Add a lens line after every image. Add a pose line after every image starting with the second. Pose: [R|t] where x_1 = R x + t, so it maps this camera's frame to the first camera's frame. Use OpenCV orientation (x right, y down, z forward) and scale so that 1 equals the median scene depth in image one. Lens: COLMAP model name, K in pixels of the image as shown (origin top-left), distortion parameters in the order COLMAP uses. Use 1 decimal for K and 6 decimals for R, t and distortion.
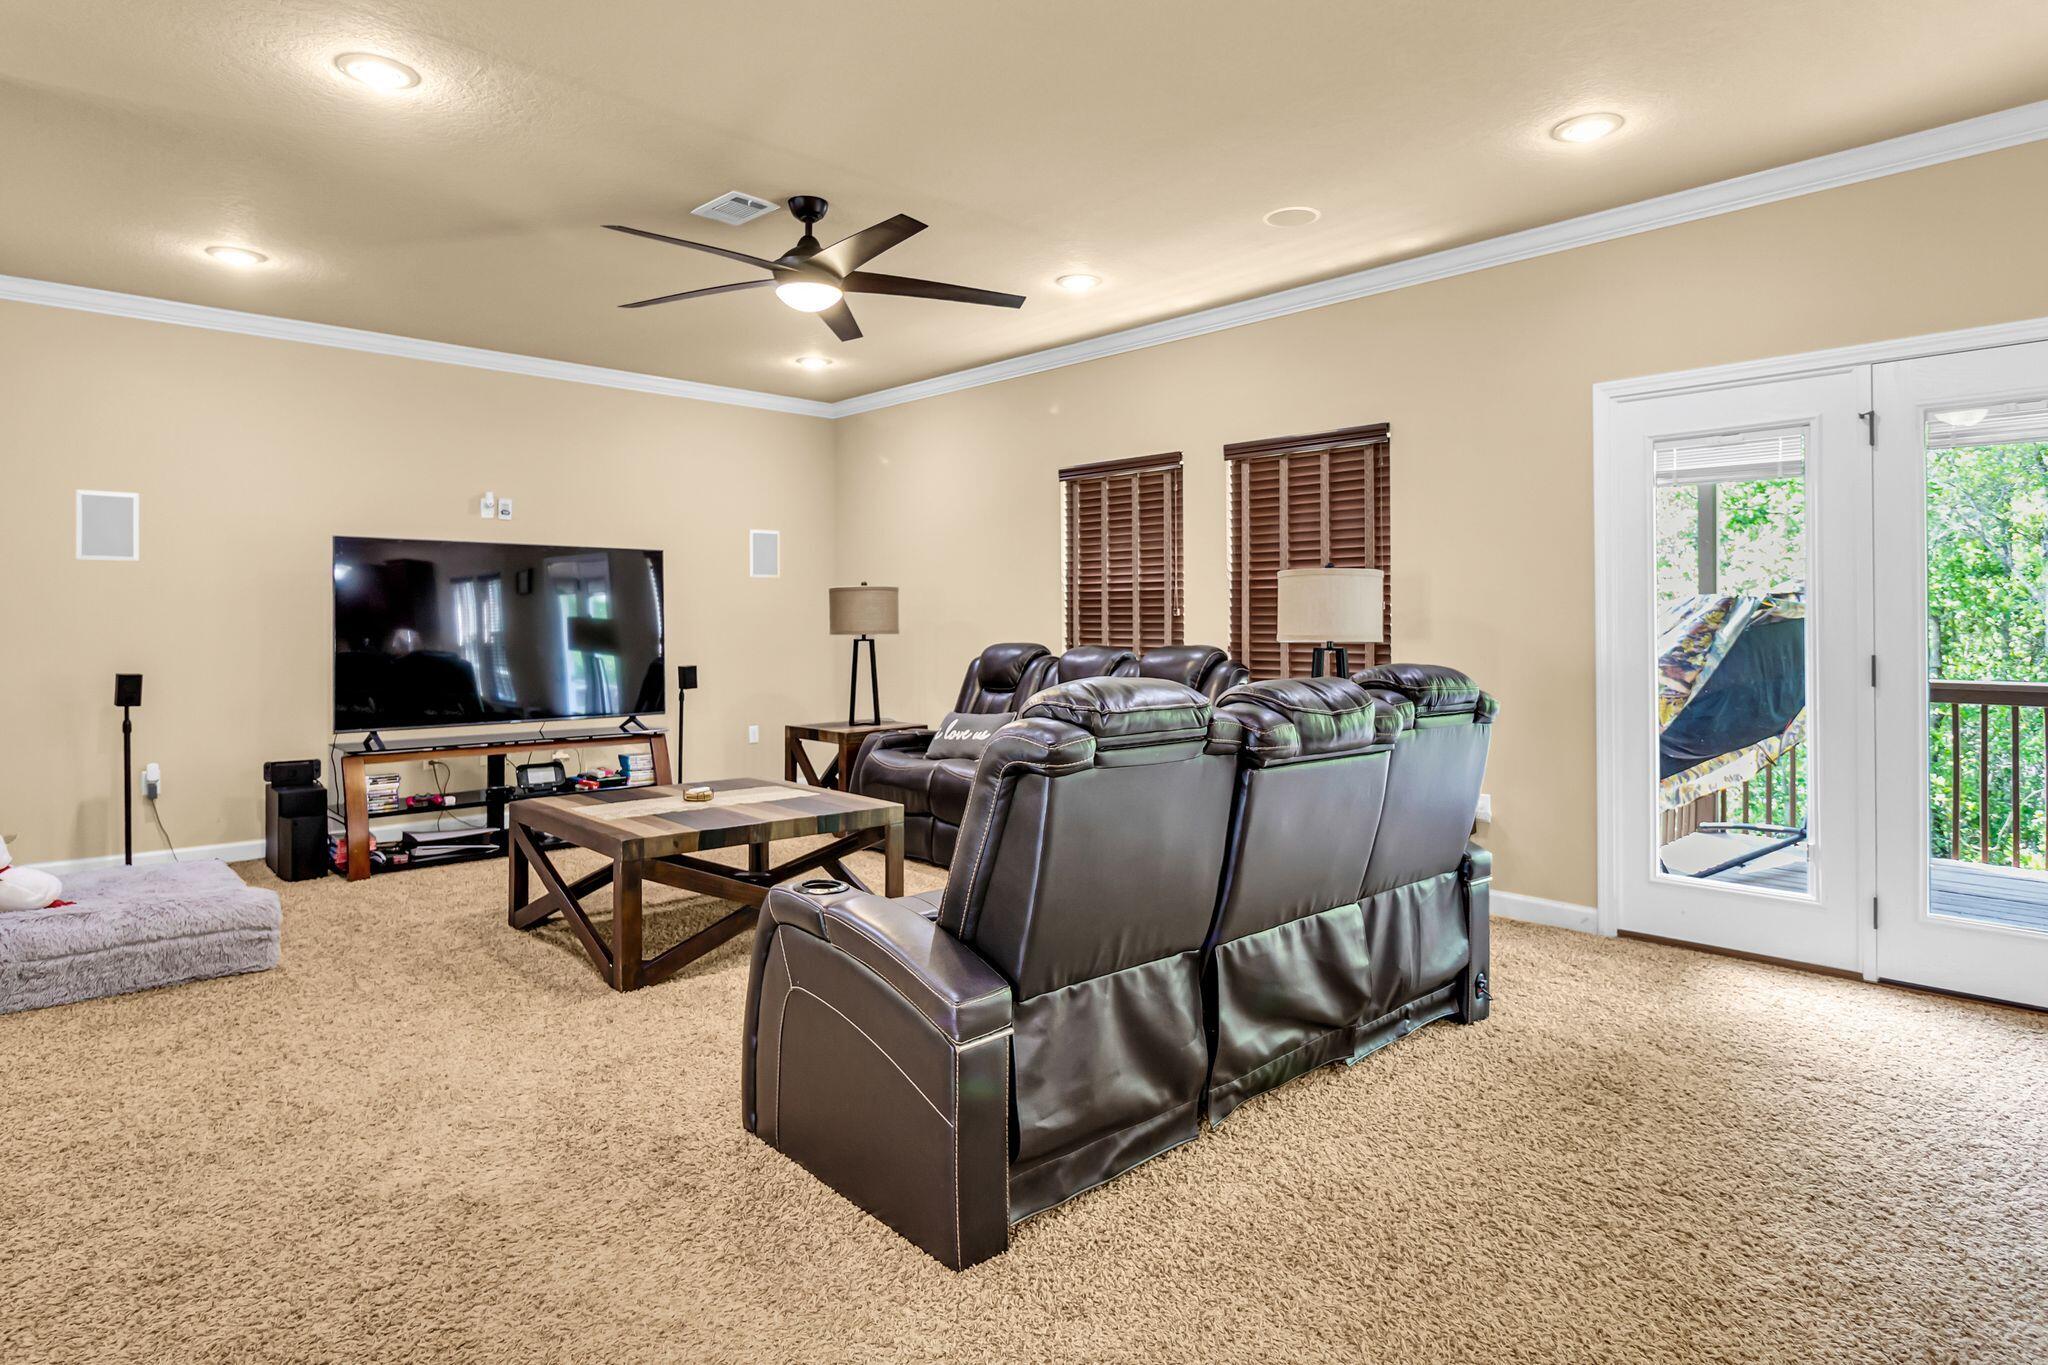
lens RADIAL K [[1119.1, 0, 1002.6], [0, 1119.1, 605.7], [0, 0, 1]] dist [0.000167, 0.000065]
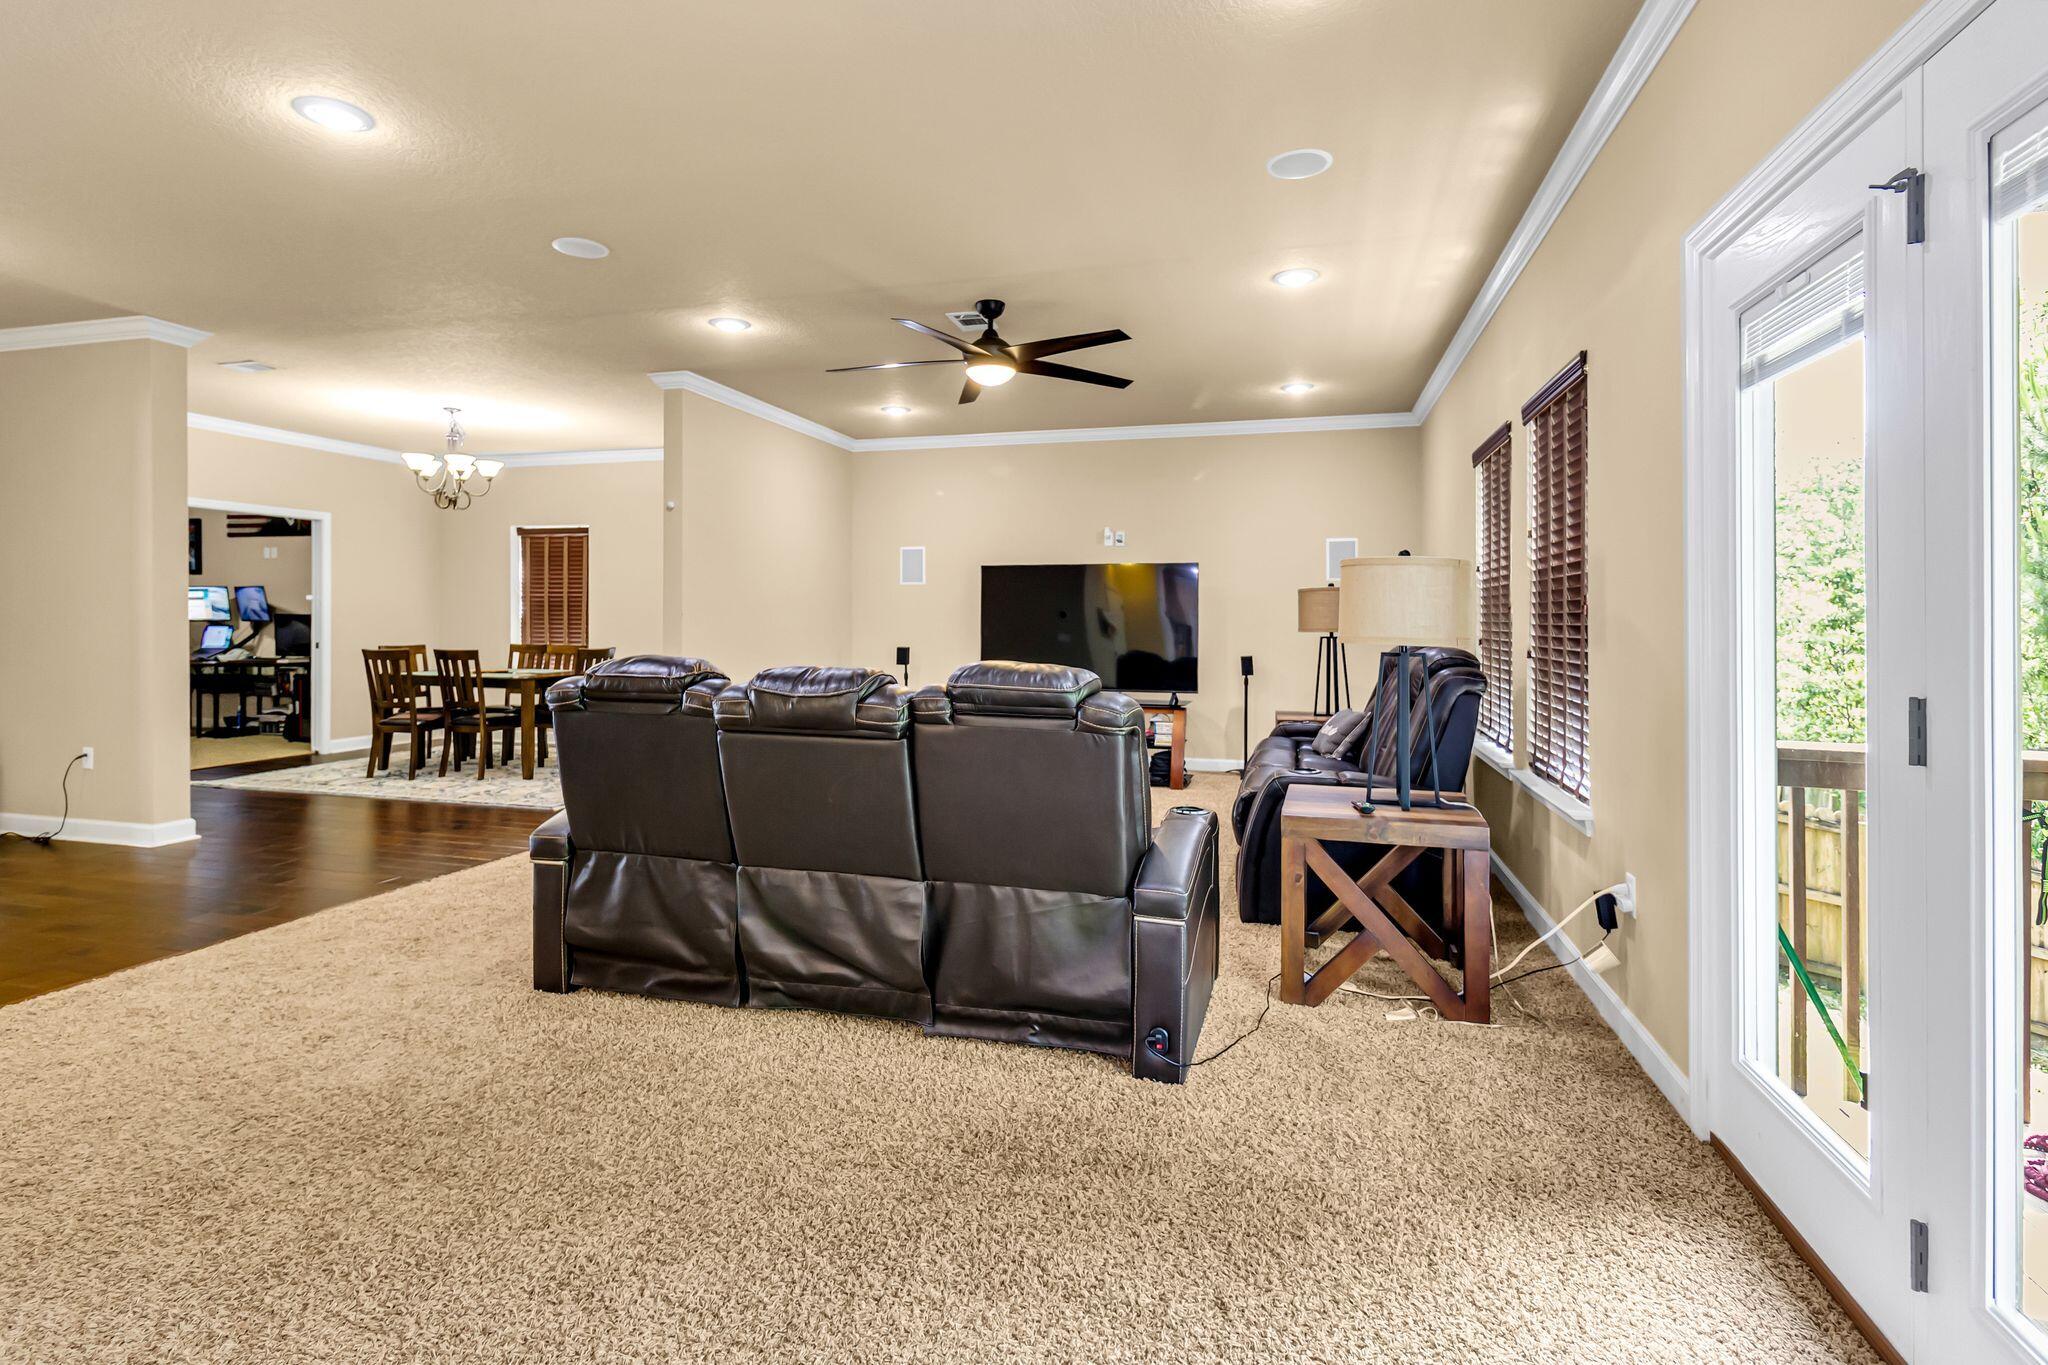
lens RADIAL K [[983.3, 0, 1018.8], [0, 983.3, 605.3], [0, 0, 1]] dist [-0.000528, -0.000032]
pose [[0.521257, -0.010812, -0.853331, 0.835313], [0.010908, 0.999922, -0.006006, 0.004680], [0.853330, -0.006177, 0.521334, 0.418923]]
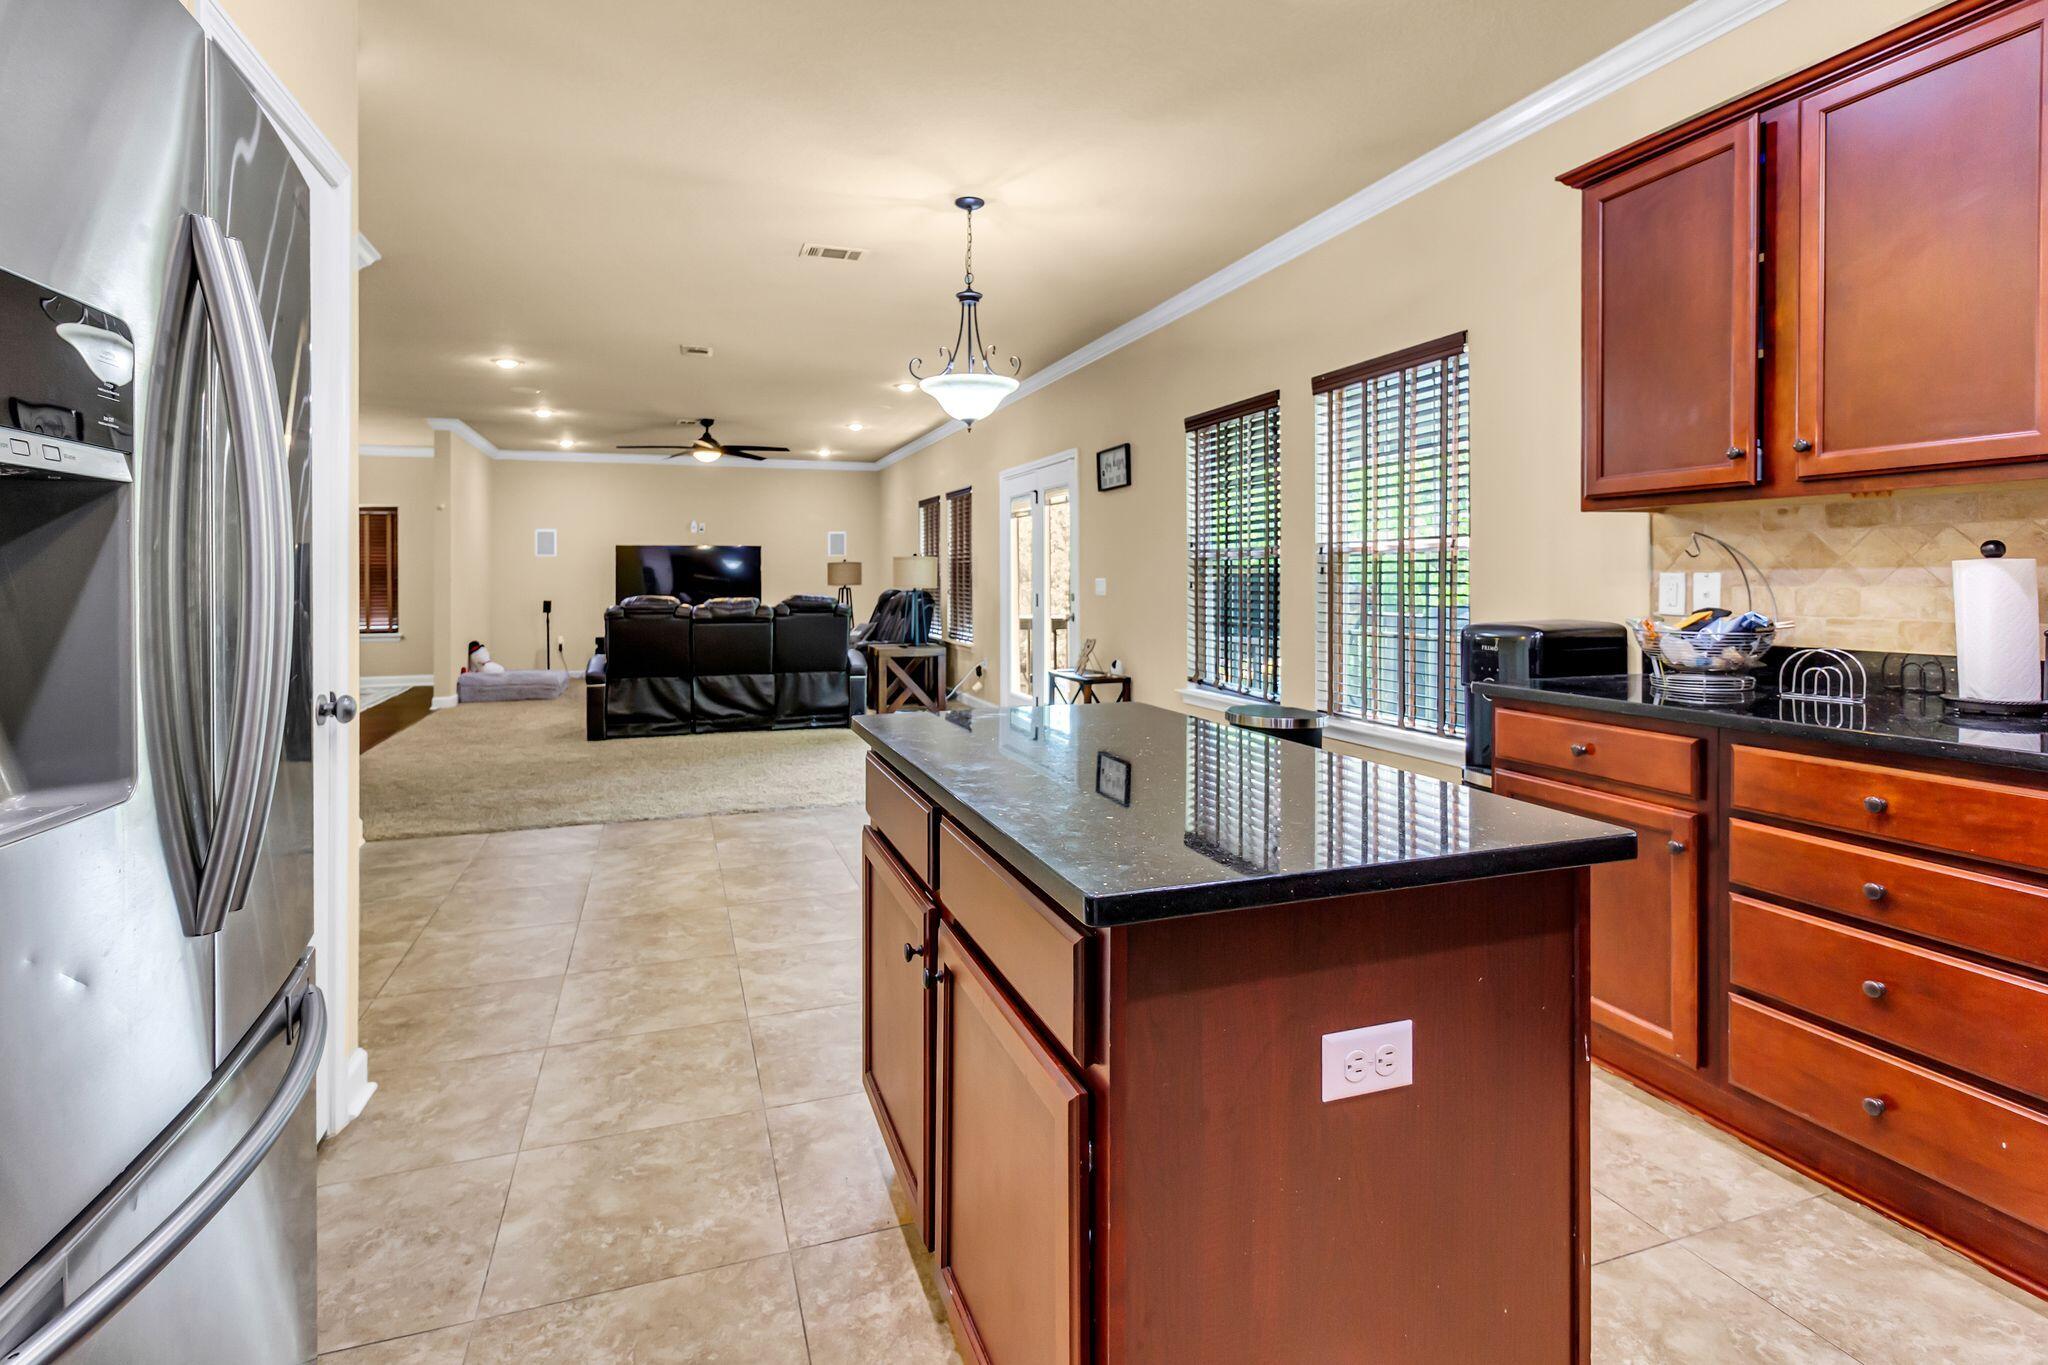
lens RADIAL K [[991.4, 0, 1016.1], [0, 991.4, 574.5], [0, 0, 1]] dist [0.002062, 0.000354]
pose [[0.916605, -0.004795, -0.399765, 1.407826], [0.010372, 0.999877, 0.011789, -0.019160], [0.399659, -0.014952, 0.916542, -0.834089]]
